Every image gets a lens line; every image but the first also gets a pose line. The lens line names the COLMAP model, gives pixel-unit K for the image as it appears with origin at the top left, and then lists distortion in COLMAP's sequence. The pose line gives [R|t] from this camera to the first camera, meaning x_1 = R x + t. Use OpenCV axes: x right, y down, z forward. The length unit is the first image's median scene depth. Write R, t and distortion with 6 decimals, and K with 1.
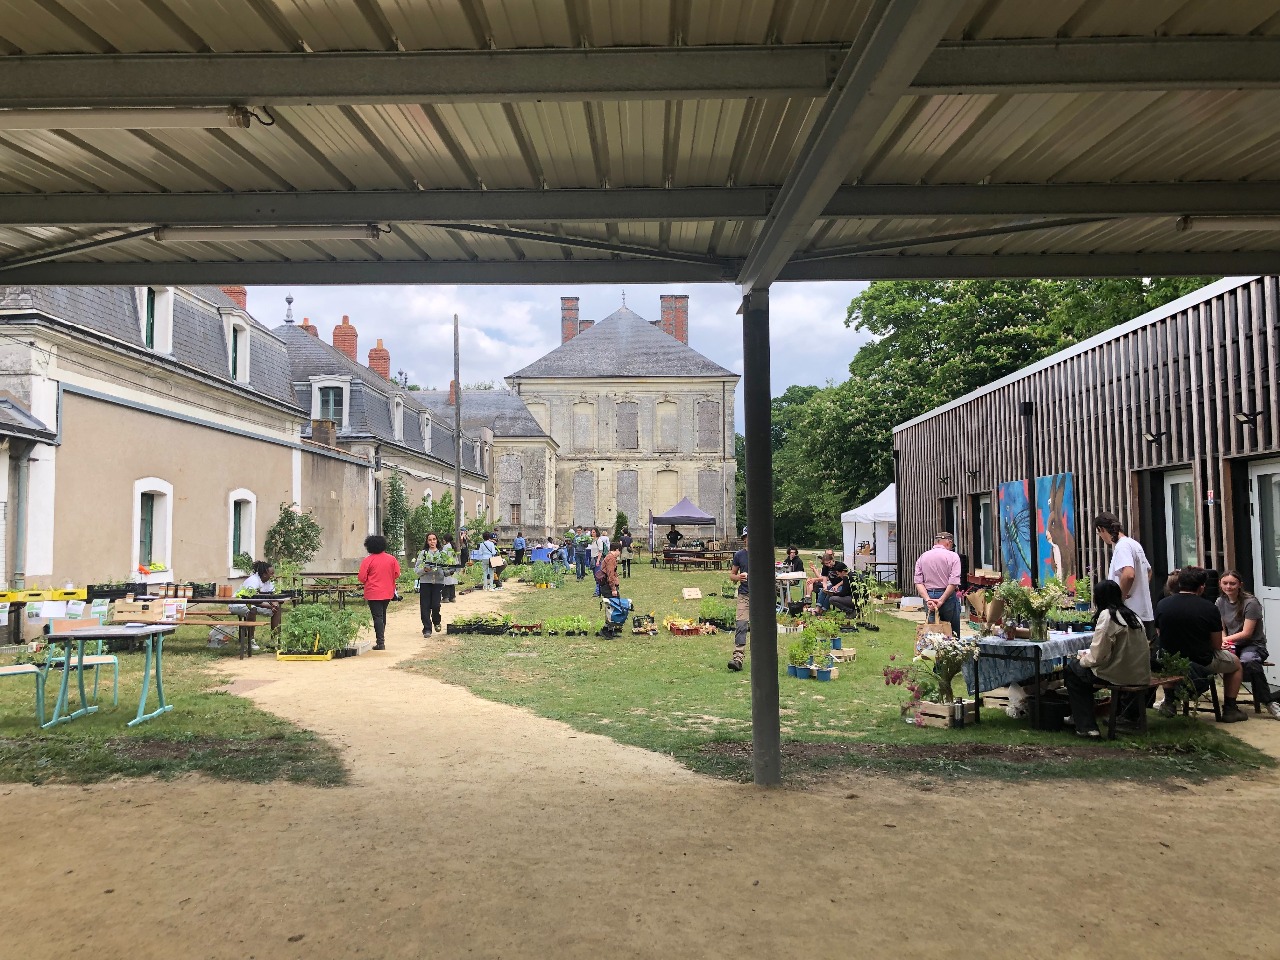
lens RADIAL K [[1017.3, 0, 640.0], [0, 1017.3, 480.0], [0, 0, 1]] dist [0.000605, -0.001920]
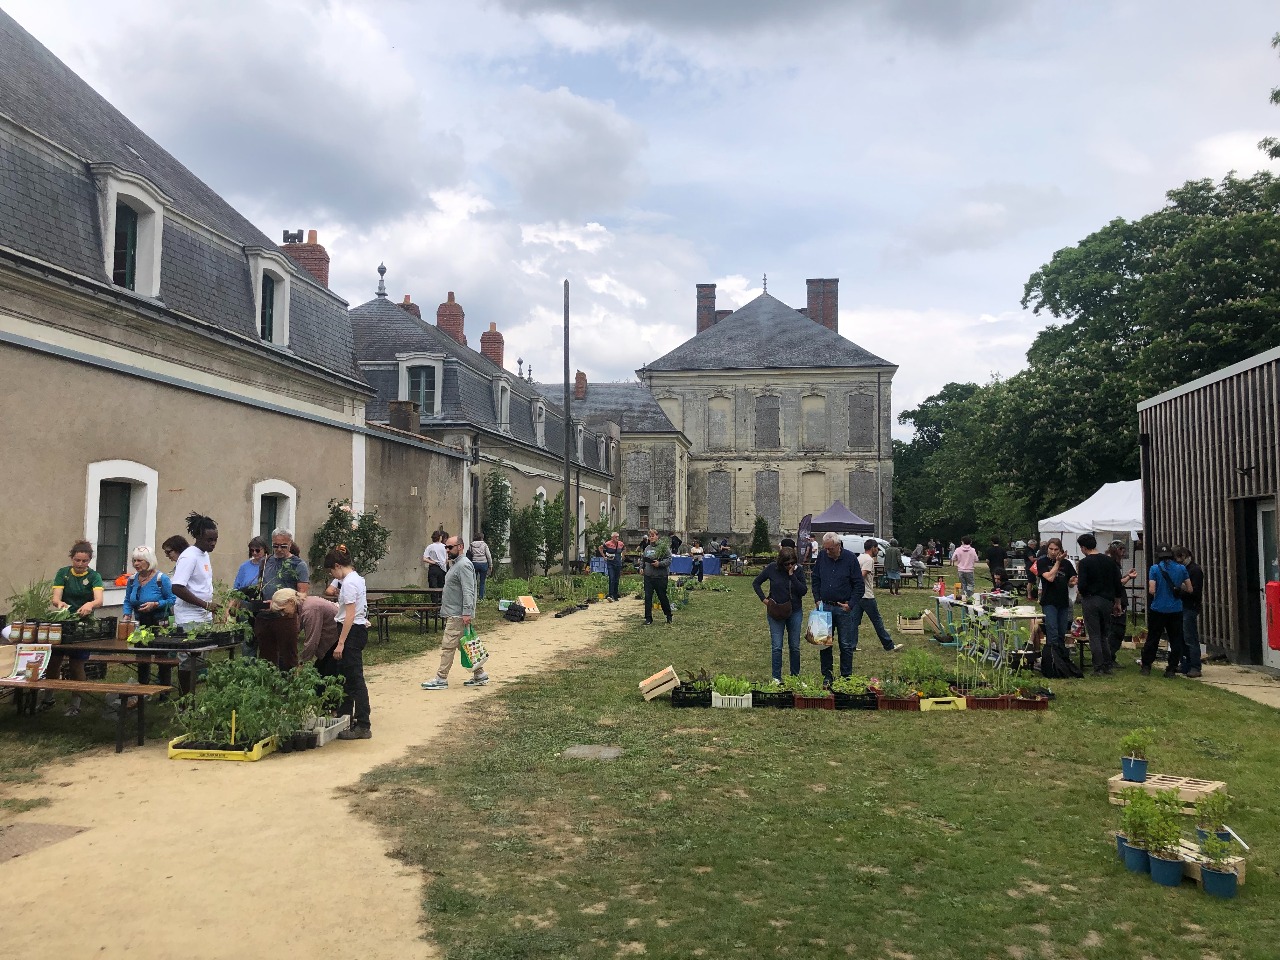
lens RADIAL K [[1021.4, 0, 622.7], [0, 1021.4, 479.7], [0, 0, 1]] dist [0.002430, -0.000196]
pose [[0.988387, 0.006911, -0.151799, -0.002188], [-0.007598, 0.999963, -0.003940, 0.003838], [0.151766, 0.005048, 0.988403, 0.103657]]
